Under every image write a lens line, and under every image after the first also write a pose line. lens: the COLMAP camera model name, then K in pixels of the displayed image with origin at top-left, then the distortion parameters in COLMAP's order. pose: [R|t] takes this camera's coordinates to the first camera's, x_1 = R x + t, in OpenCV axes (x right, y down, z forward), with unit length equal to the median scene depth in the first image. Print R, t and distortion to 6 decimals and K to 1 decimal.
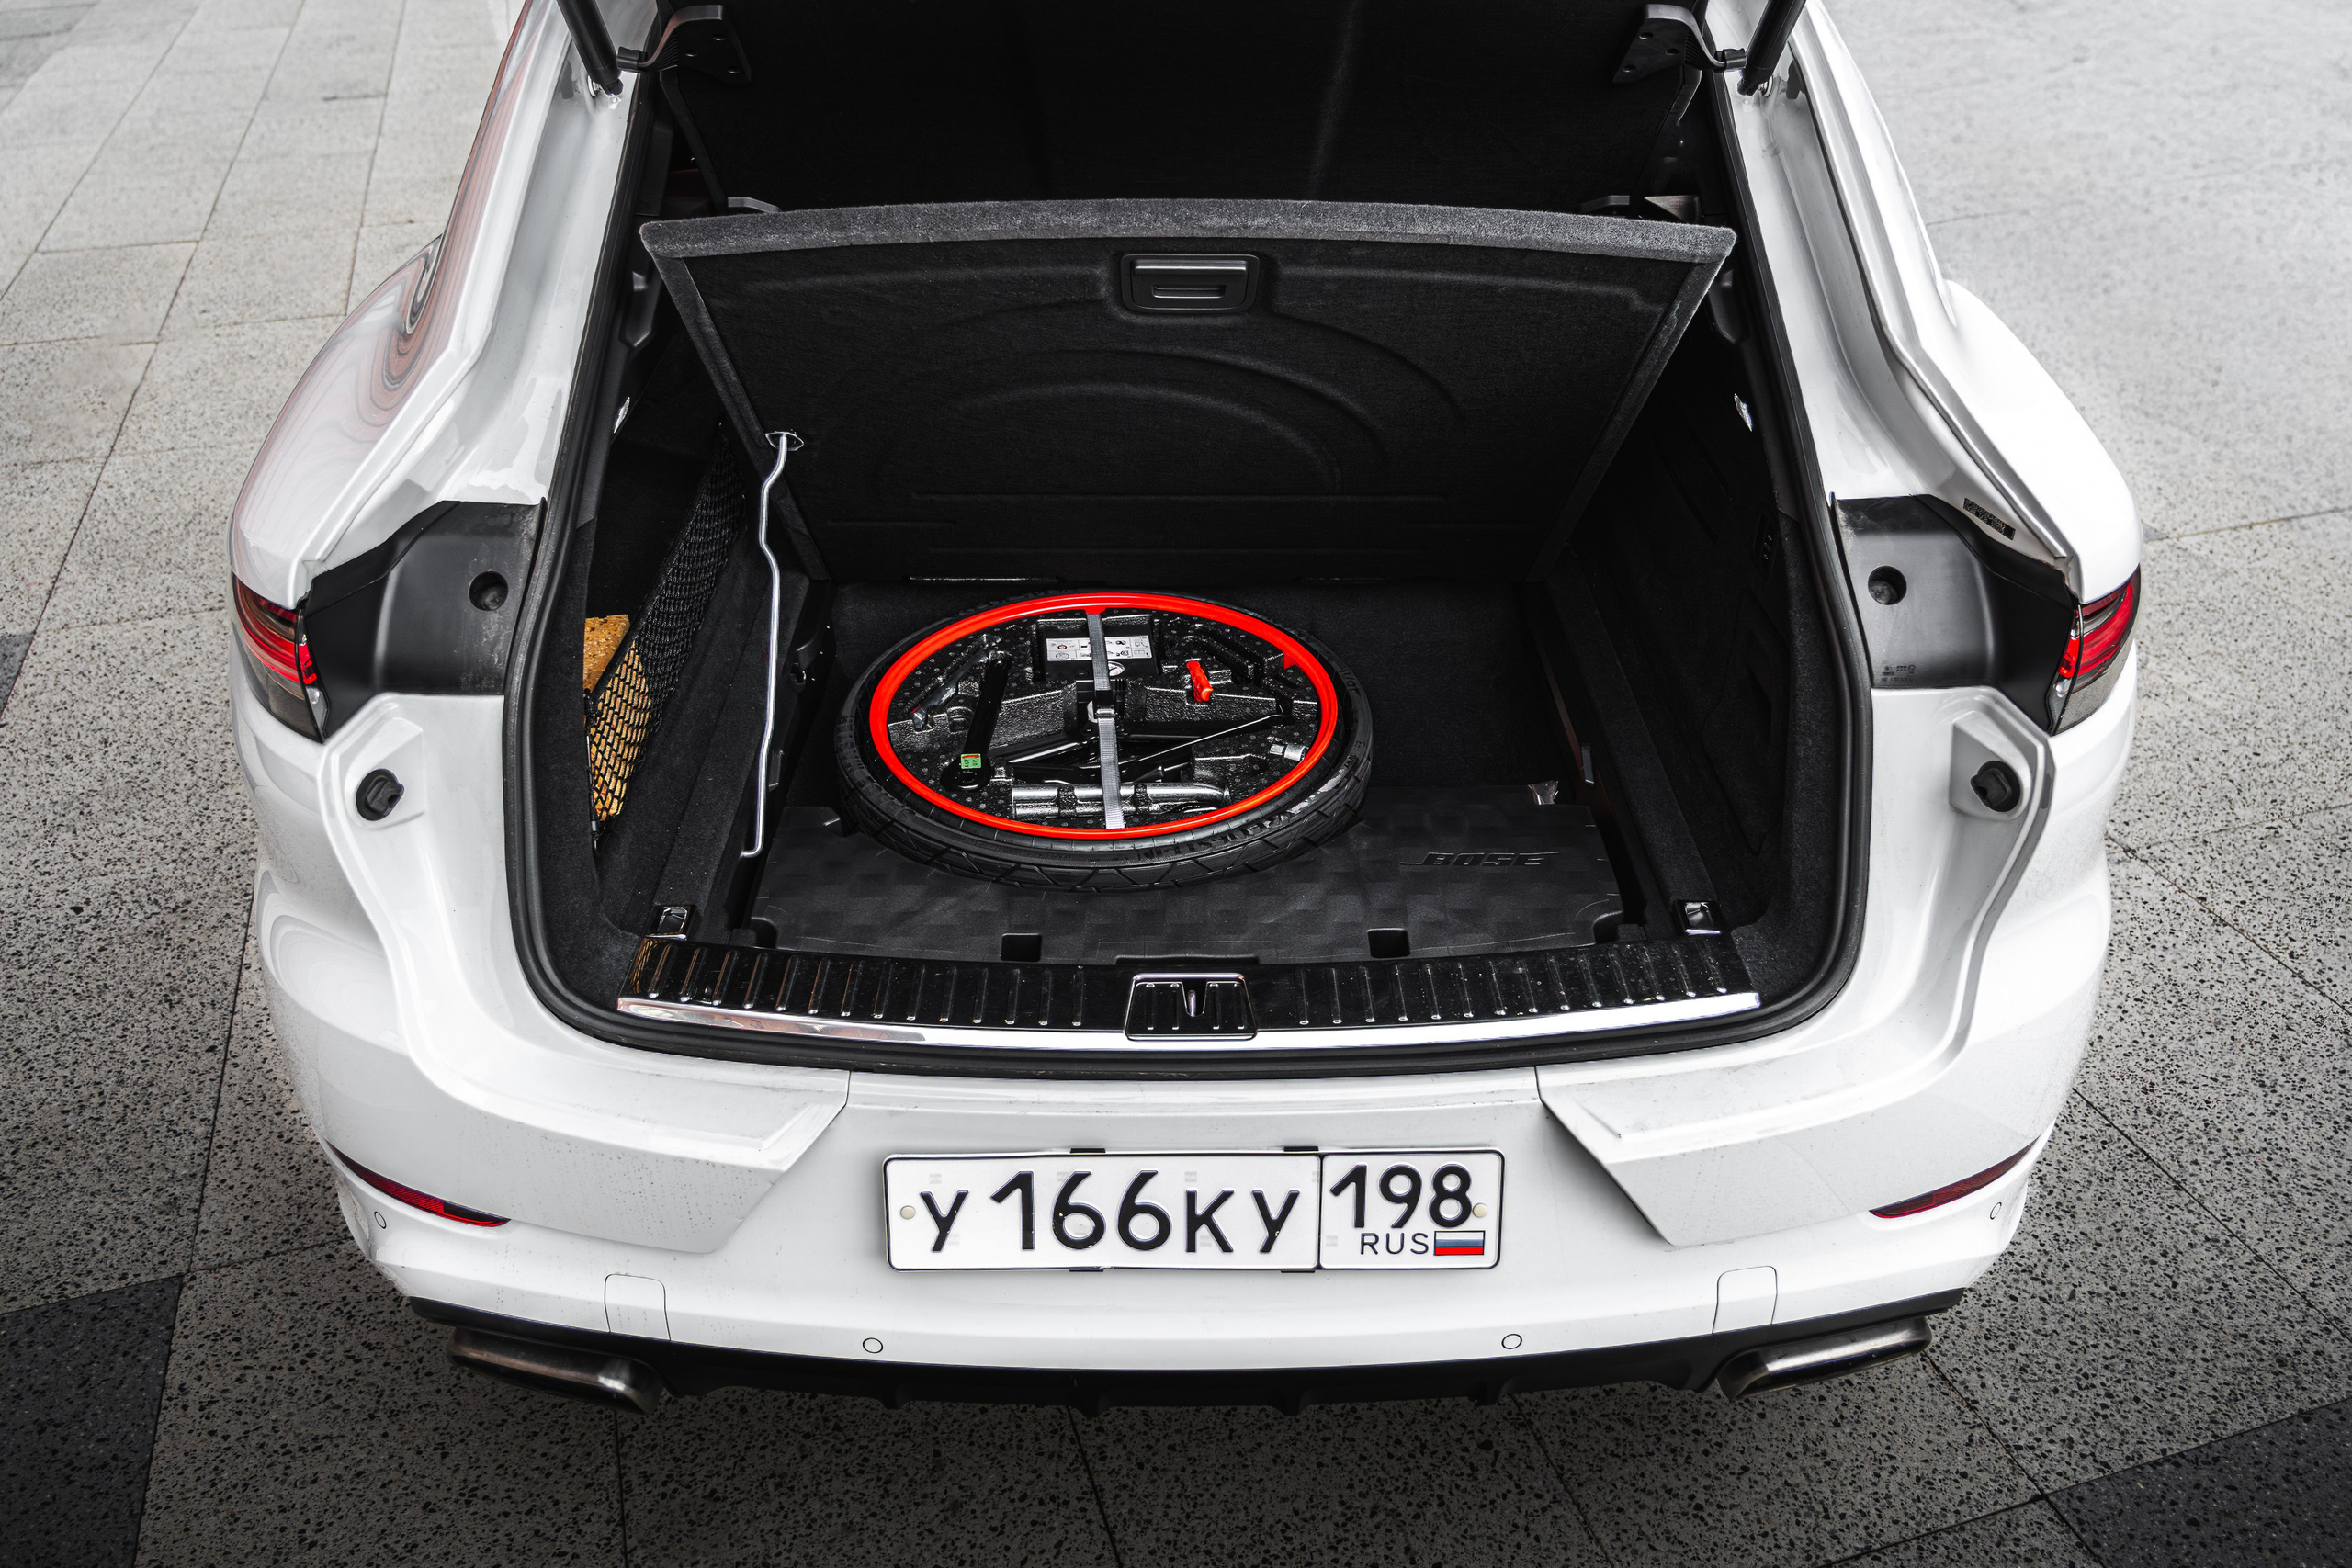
lens RADIAL K [[1856.2, 0, 1176.0], [0, 1856.2, 784.0], [0, 0, 1]] dist [0.018468, 0.011147]
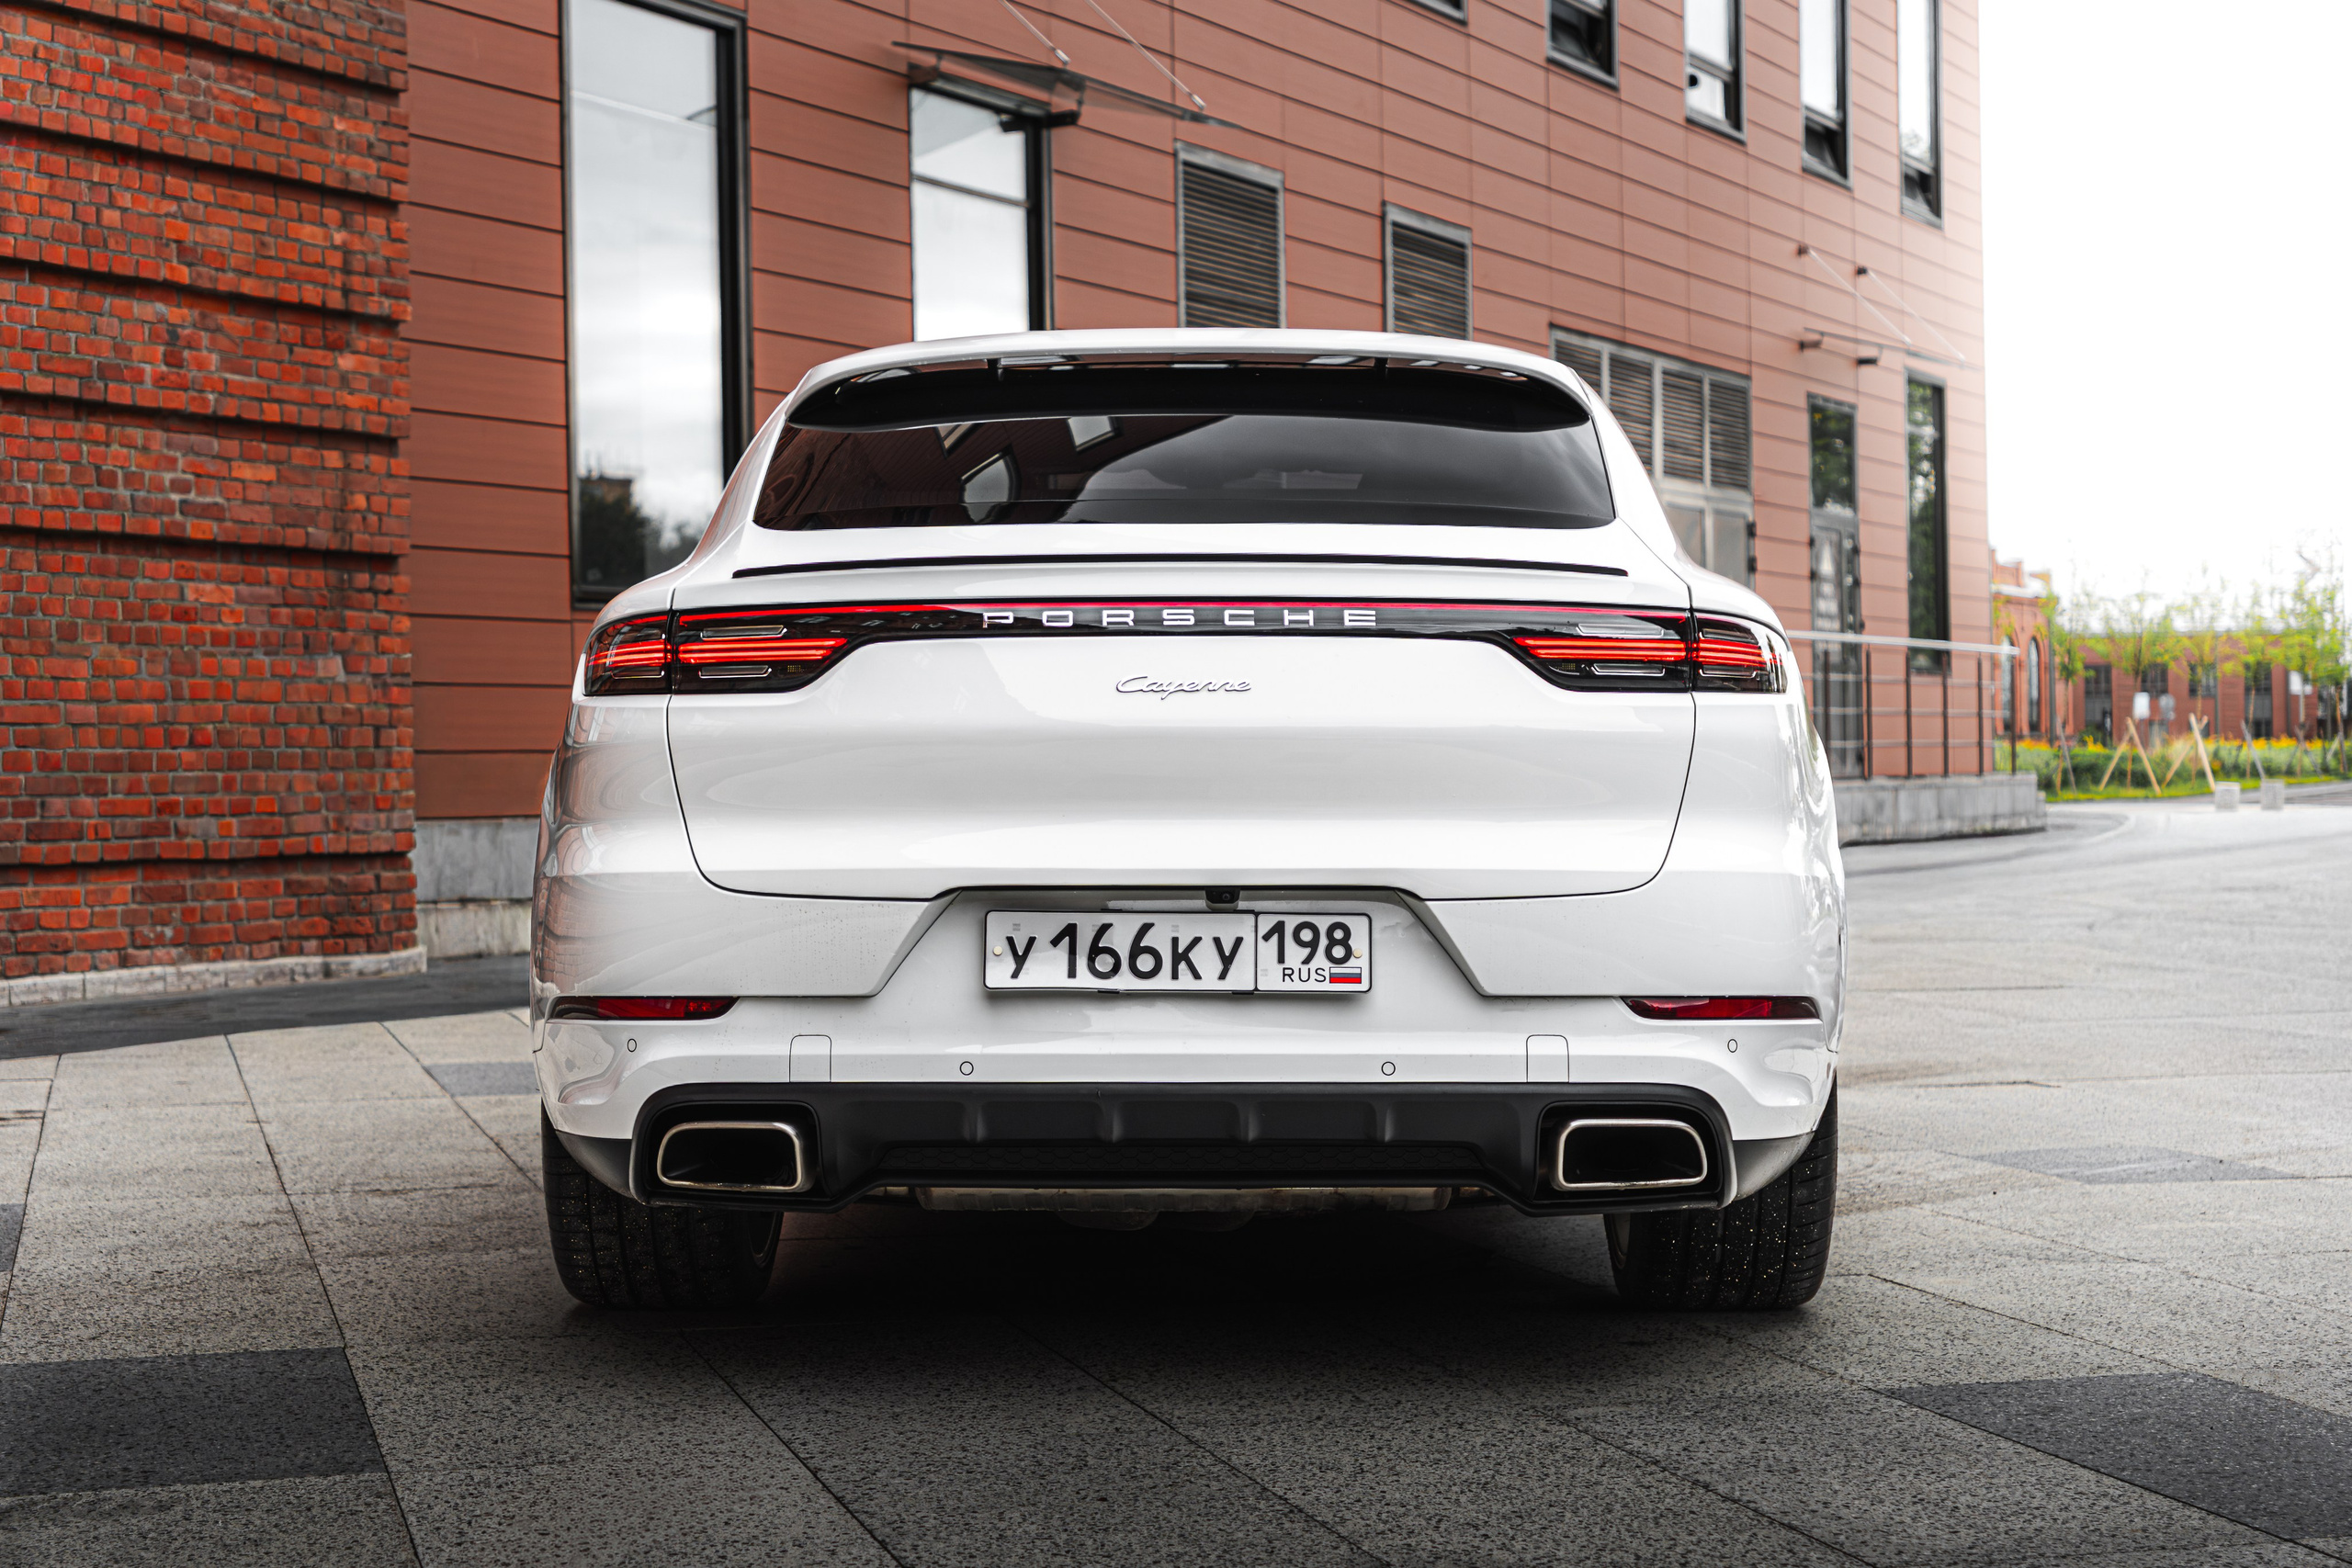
lens RADIAL K [[3664.3, 0, 1103.3], [0, 3664.3, 781.2], [0, 0, 1]] dist [0.011184, 0.150298]
pose [[0.998684, -0.002394, -0.051240, 0.107662], [-0.024514, 0.855183, -0.517747, 1.728467], [0.045059, 0.518321, 0.853998, -1.756444]]
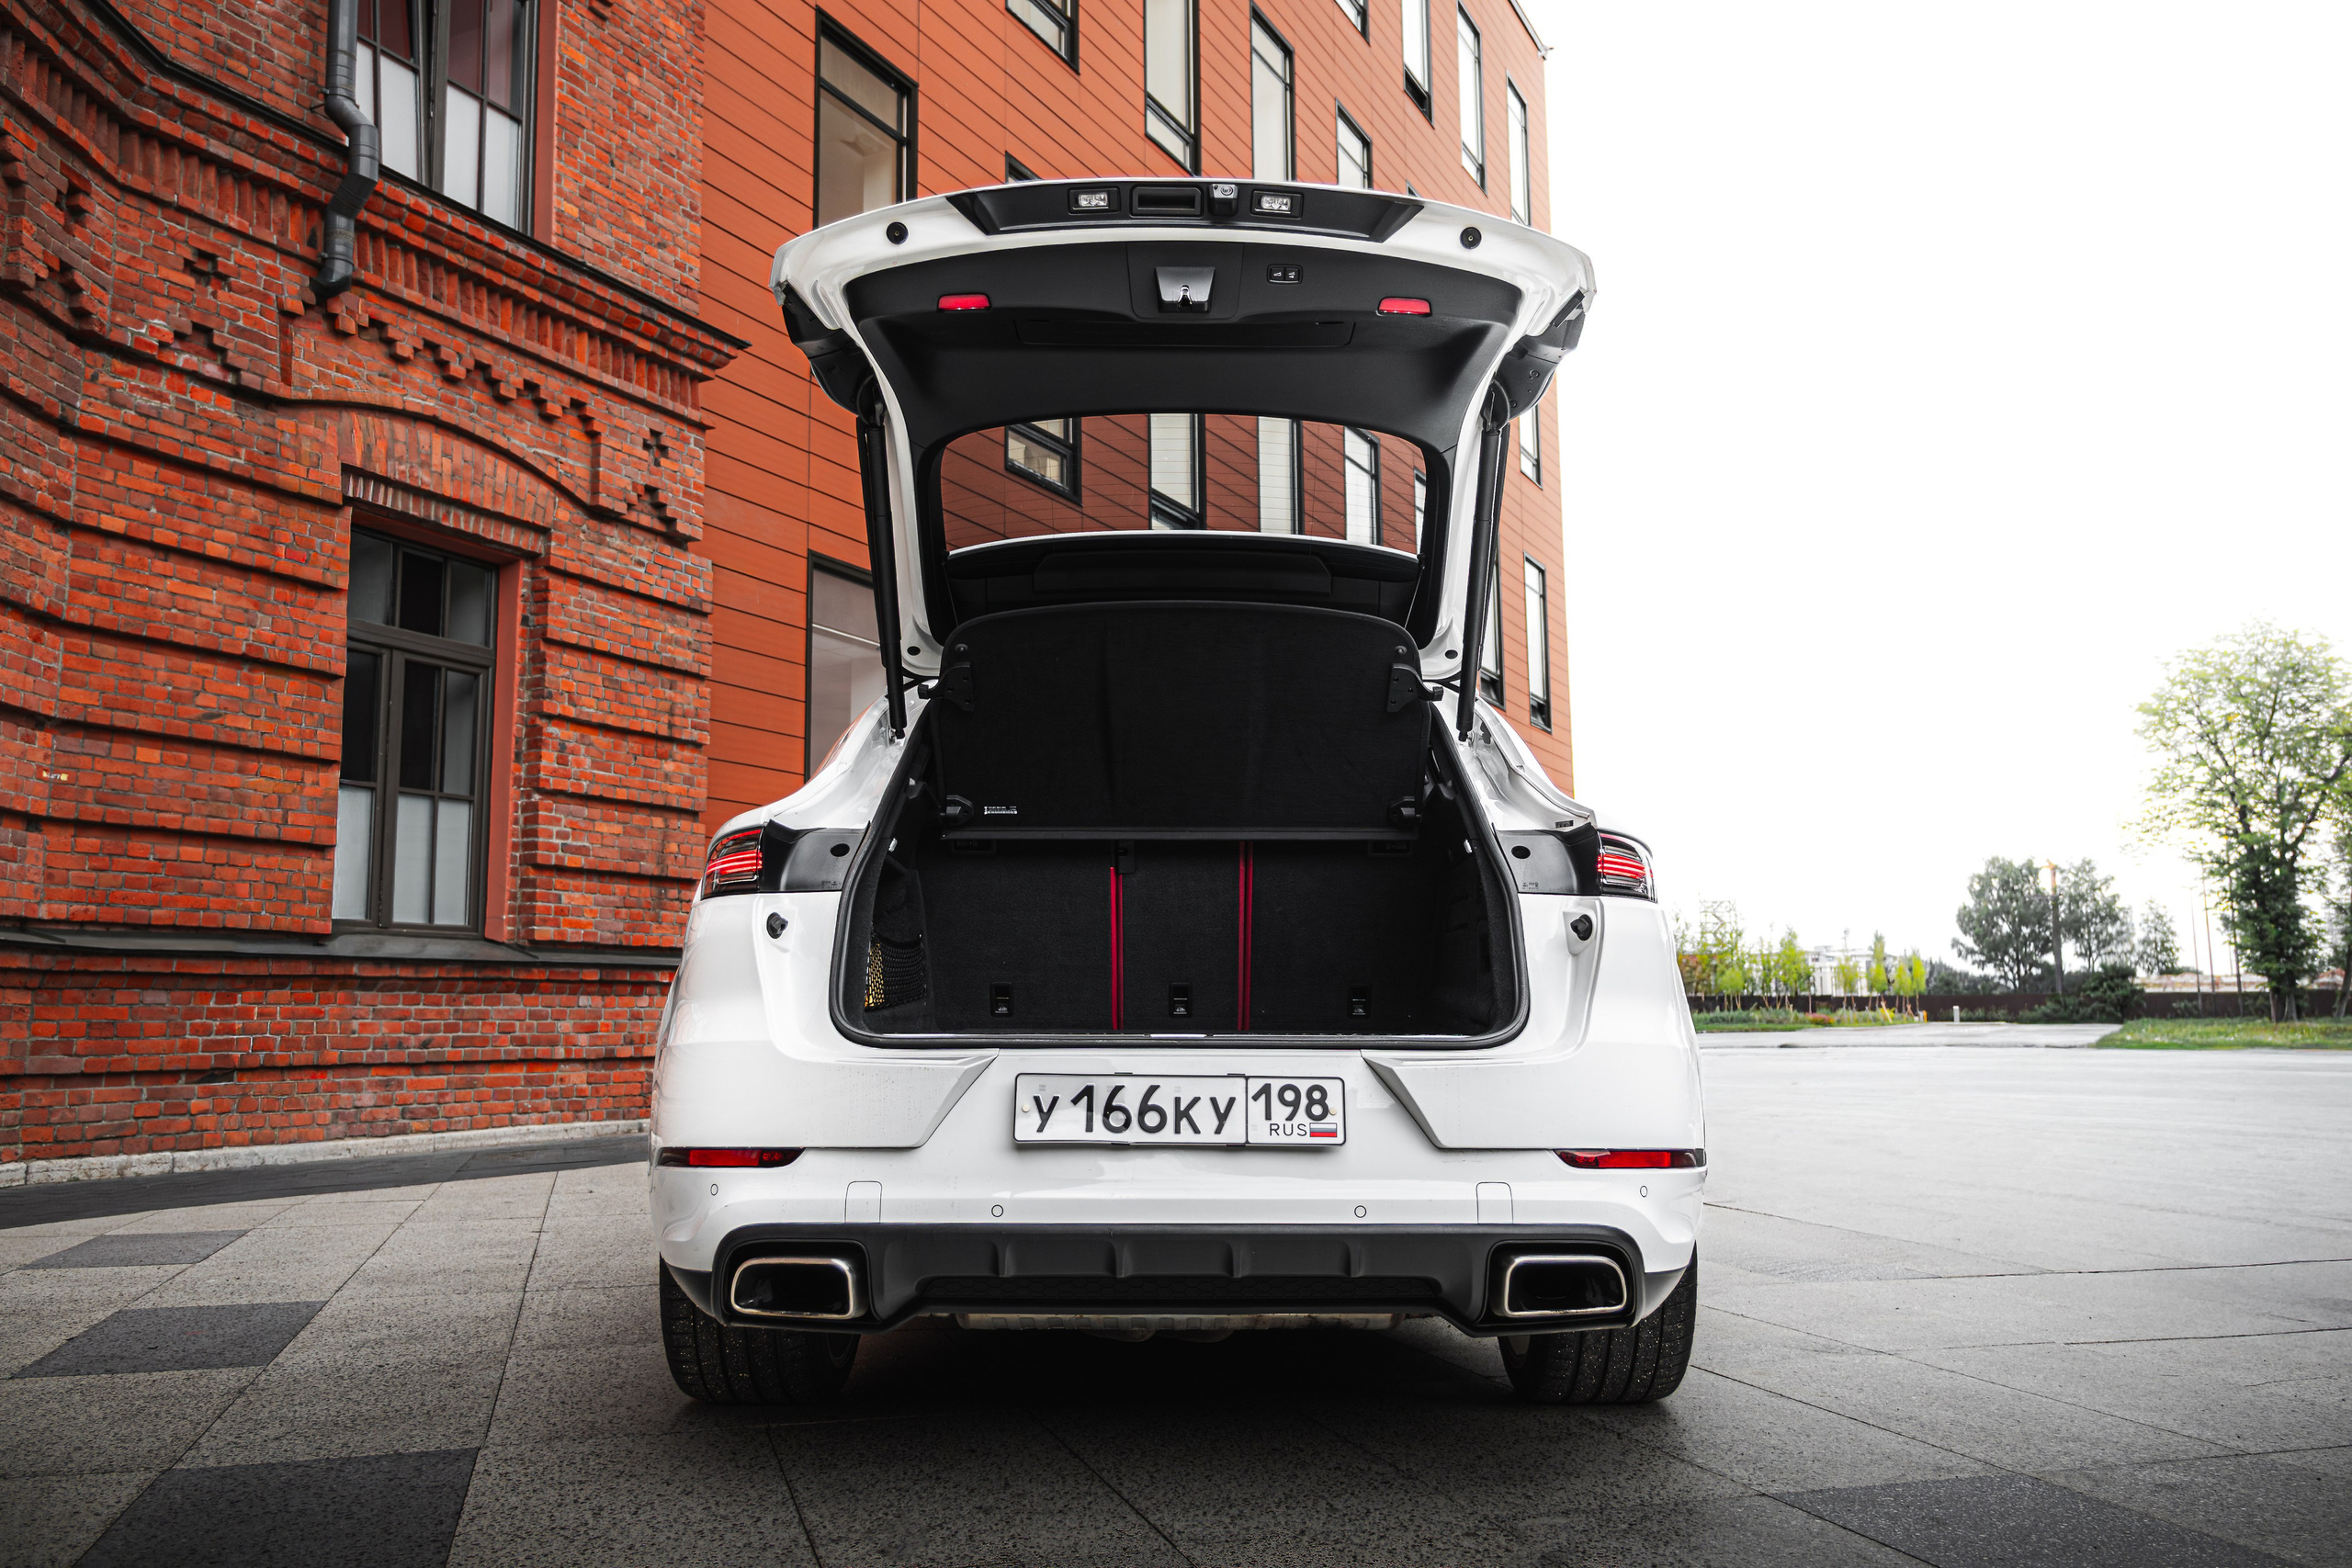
lens RADIAL K [[1856.2, 0, 1176.0], [0, 1856.2, 784.0], [0, 0, 1]] dist [0.018468, 0.011147]
pose [[0.999894, 0.000271, -0.014565, 0.033454], [-0.009339, 0.779302, -0.626579, 1.140619], [0.011180, 0.626649, 0.779222, -0.655594]]
